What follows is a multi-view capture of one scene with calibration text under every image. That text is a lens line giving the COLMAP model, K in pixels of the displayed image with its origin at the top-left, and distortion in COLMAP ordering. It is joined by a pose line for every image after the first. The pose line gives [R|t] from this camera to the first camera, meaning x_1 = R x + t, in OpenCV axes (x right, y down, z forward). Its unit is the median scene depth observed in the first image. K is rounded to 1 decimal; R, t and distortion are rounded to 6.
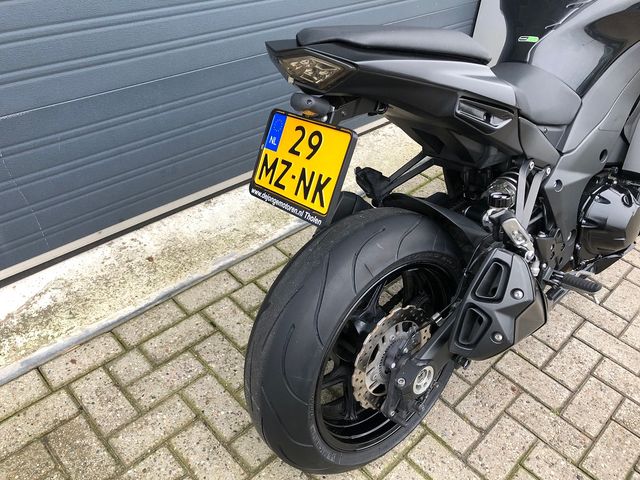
lens RADIAL K [[527.6, 0, 317.8], [0, 527.6, 240.9], [0, 0, 1]] dist [0.021260, -0.018856]
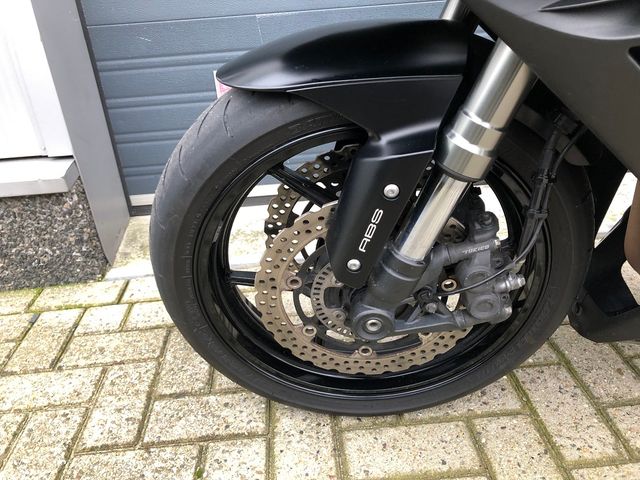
lens RADIAL K [[527.6, 0, 316.2], [0, 527.6, 241.9], [0, 0, 1]] dist [0.021260, -0.018856]
pose [[0.753974, 0.201170, -0.625343, 0.151328], [-0.314449, 0.946331, -0.074700, 0.208489], [0.576753, 0.252960, 0.776767, 0.397012]]
